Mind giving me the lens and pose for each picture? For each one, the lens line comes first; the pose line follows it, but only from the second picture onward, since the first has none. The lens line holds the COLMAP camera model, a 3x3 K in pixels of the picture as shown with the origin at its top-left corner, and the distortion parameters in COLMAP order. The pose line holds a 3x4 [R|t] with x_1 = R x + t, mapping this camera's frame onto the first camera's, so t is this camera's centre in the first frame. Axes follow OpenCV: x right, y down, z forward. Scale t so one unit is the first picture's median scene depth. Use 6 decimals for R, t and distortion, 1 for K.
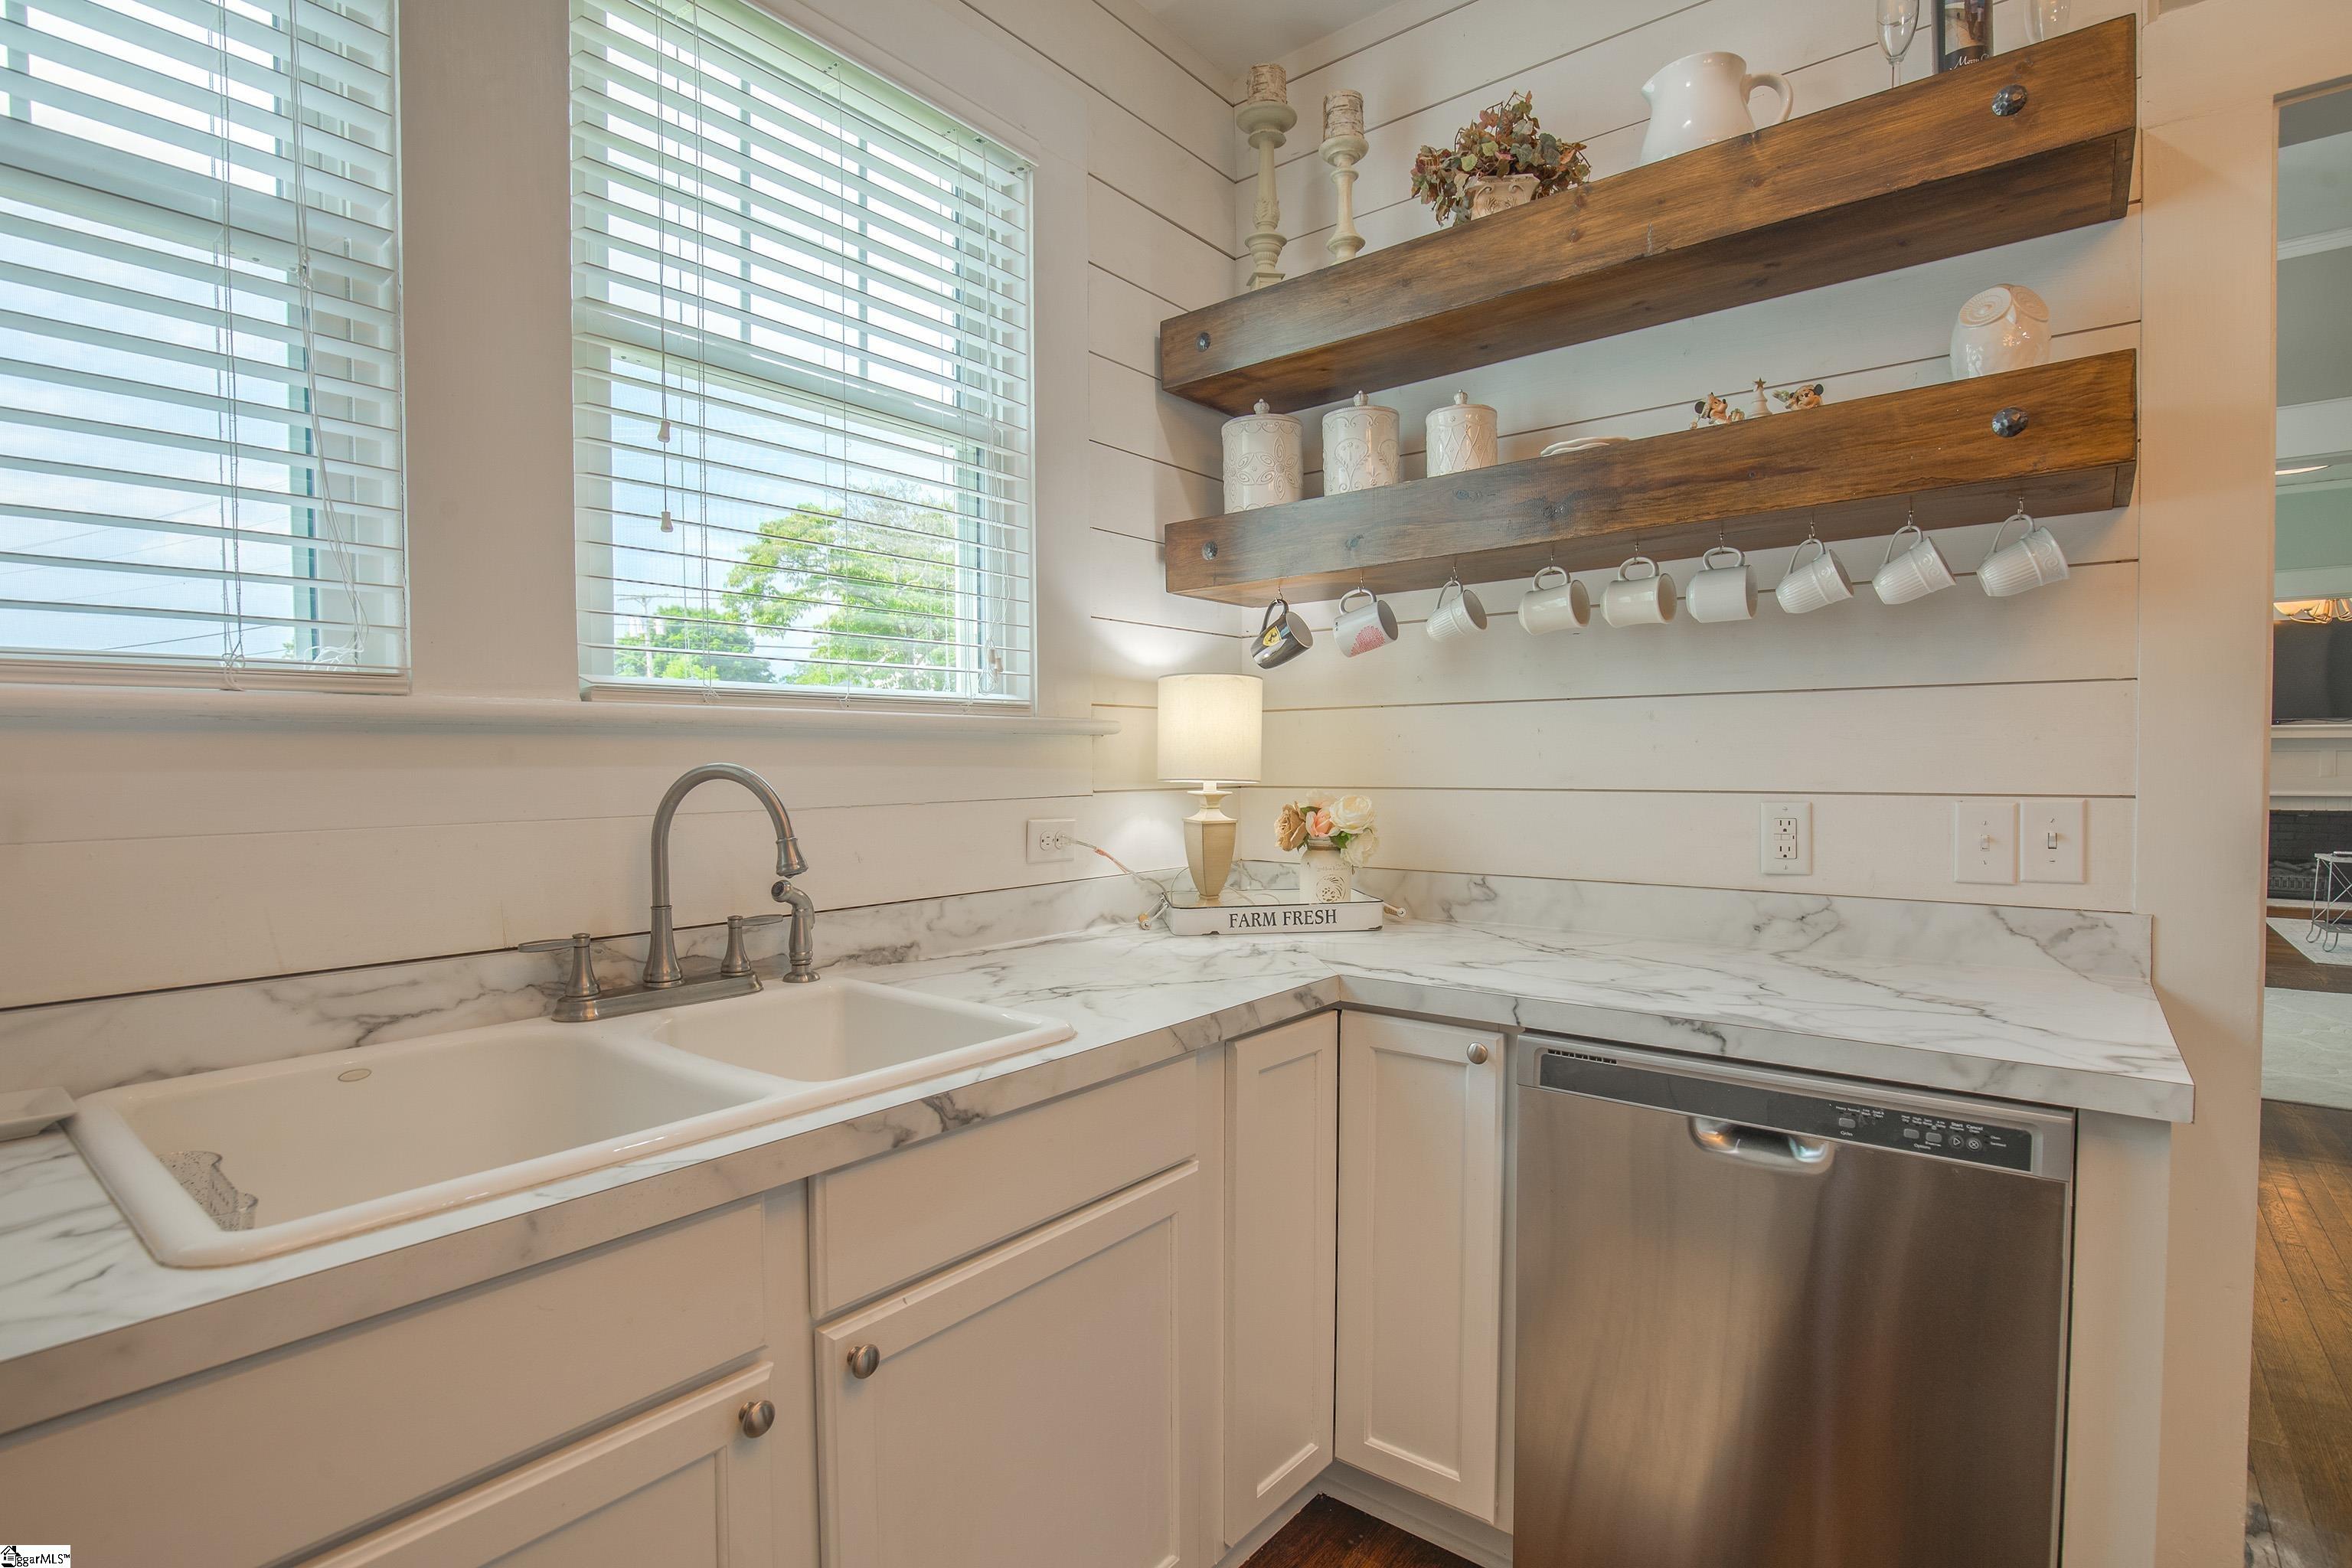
lens RADIAL K [[1143.5, 0, 1176.0], [0, 1143.5, 784.0], [0, 0, 1]] dist [-0.014152, 0.008879]
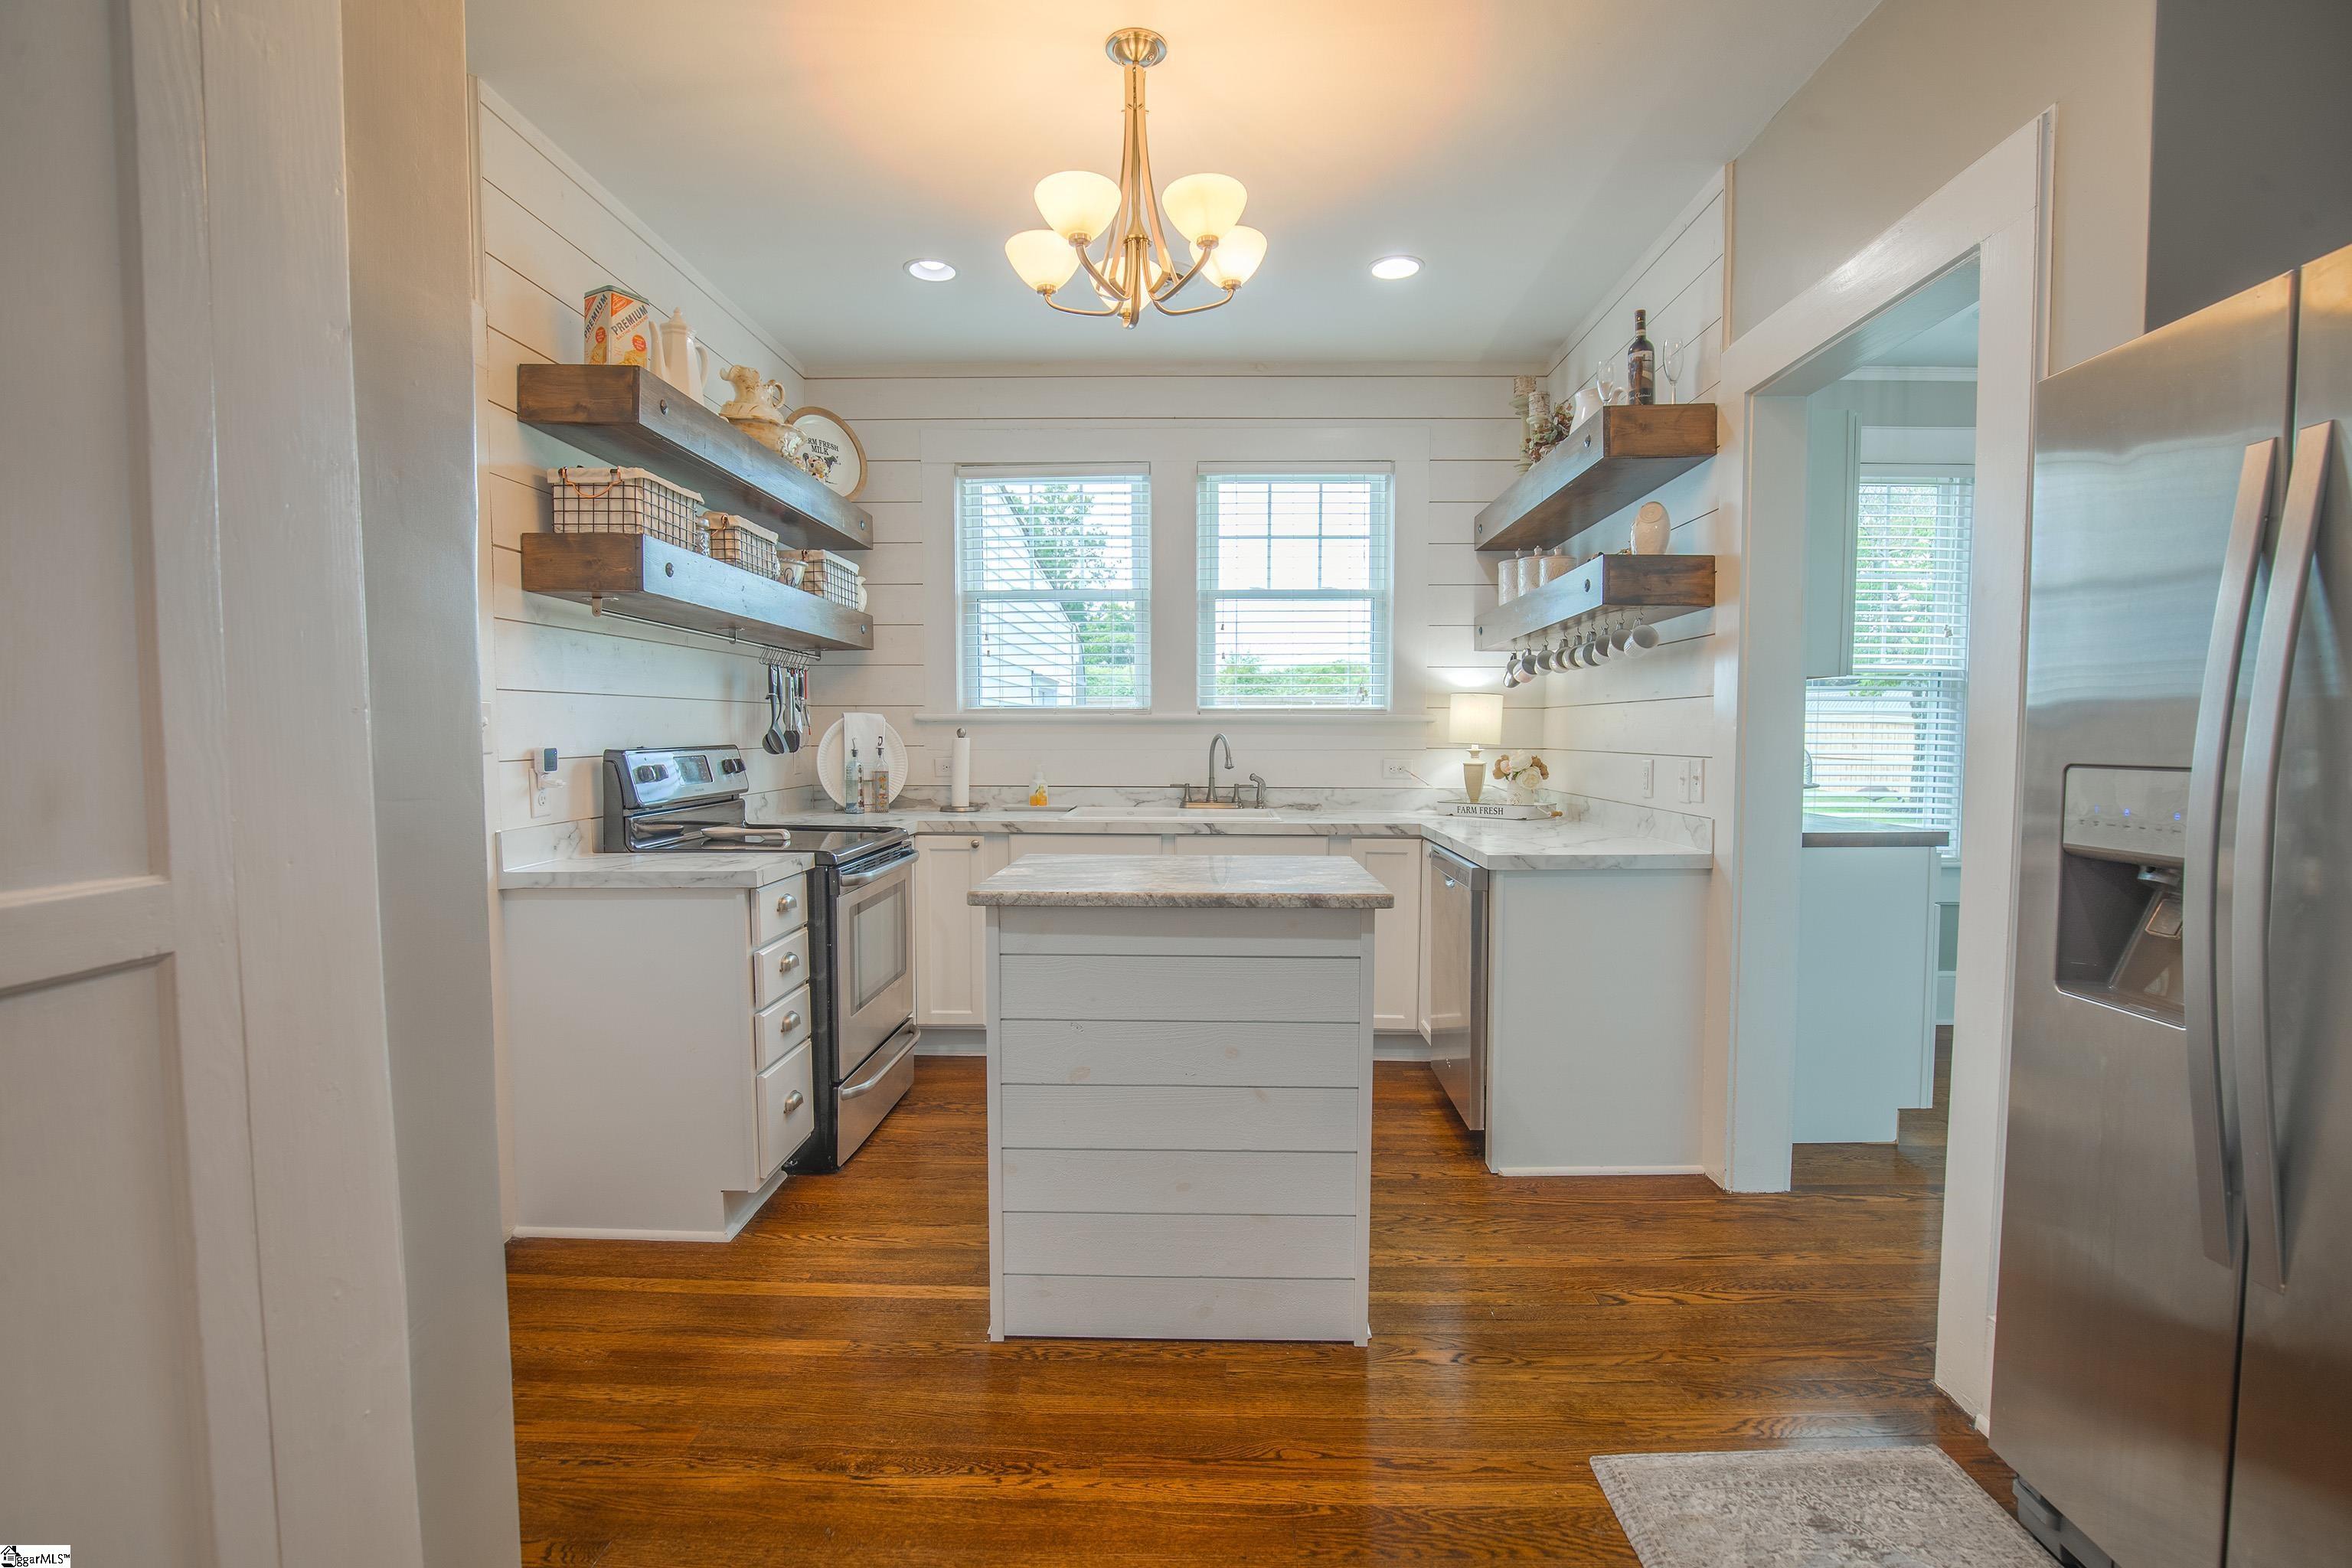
lens RADIAL K [[1101.8, 0, 1186.8], [0, 1101.8, 794.7], [0, 0, 1]] dist [-0.032328, 0.007668]
pose [[0.602803, 0.052334, -0.796172, 1.553761], [-0.022202, 0.998560, 0.048828, 0.002905], [0.797581, -0.011758, 0.603097, -0.729729]]
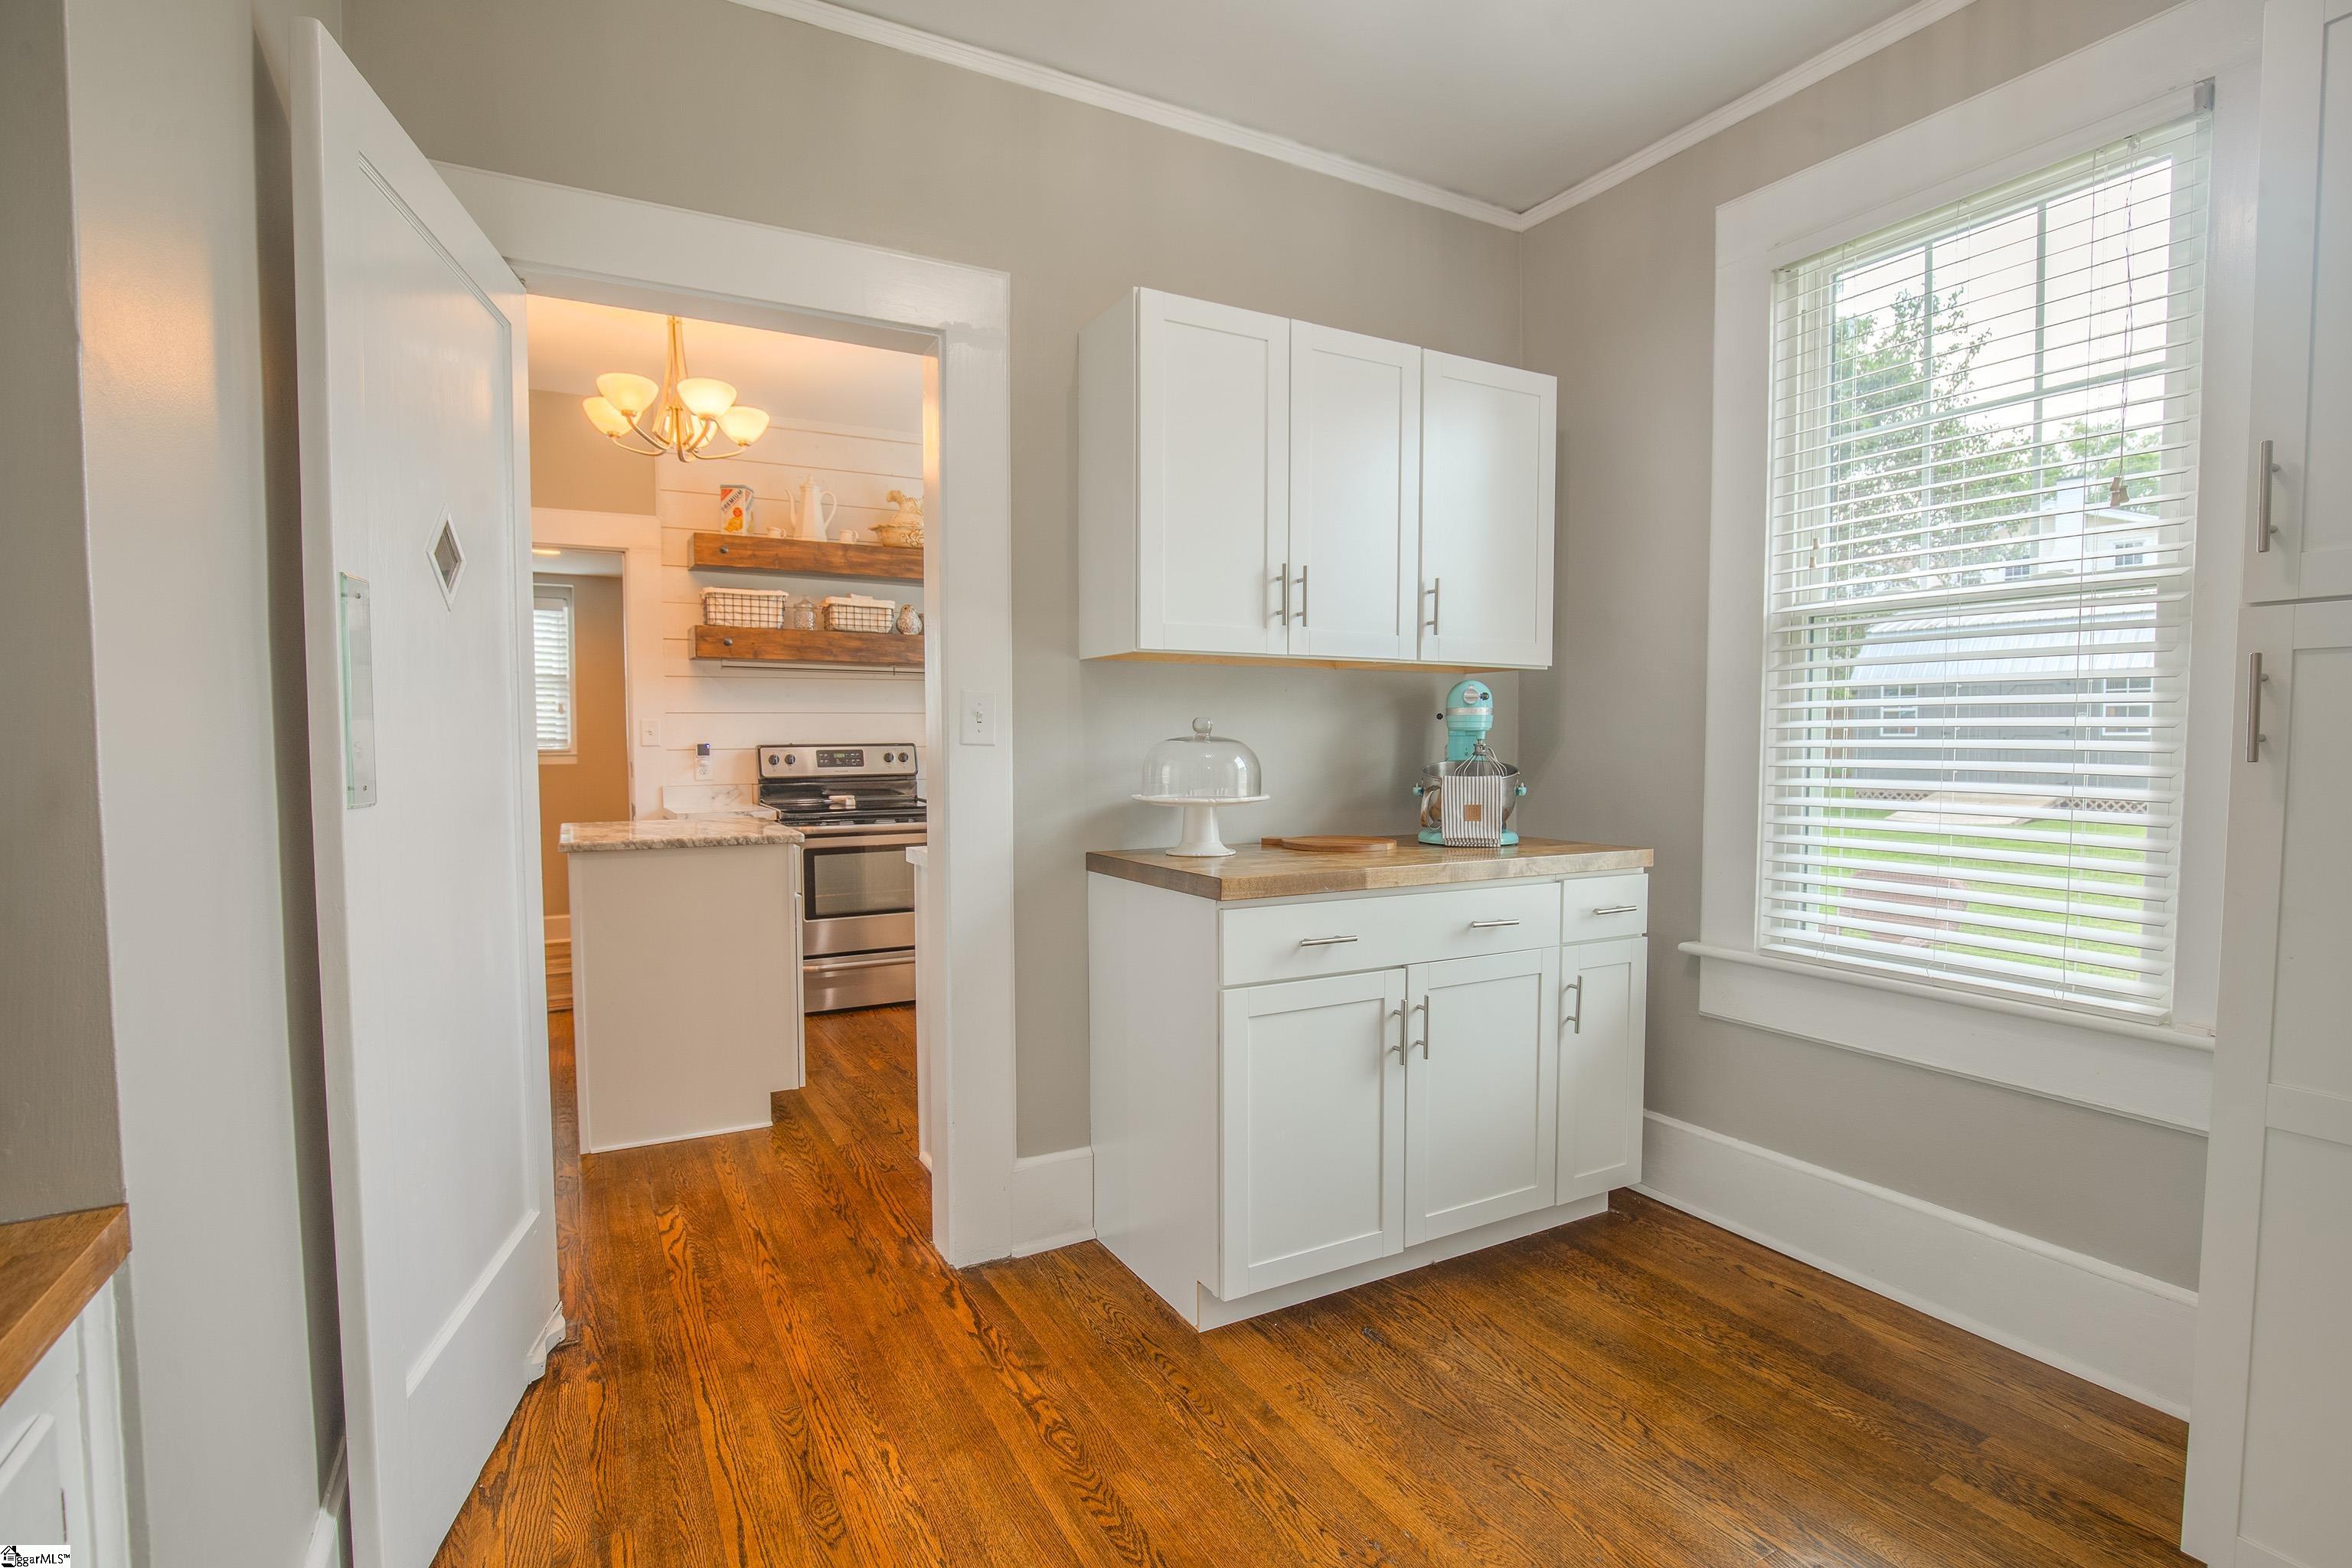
lens RADIAL K [[1146.4, 0, 1176.0], [0, 1146.4, 784.0], [0, 0, 1]] dist [-0.001735, -0.000097]
pose [[-0.398673, 0.045957, -0.915941, 2.014377], [-0.014783, 0.998292, 0.056524, -0.046997], [0.916974, 0.036075, -0.397313, 1.693645]]
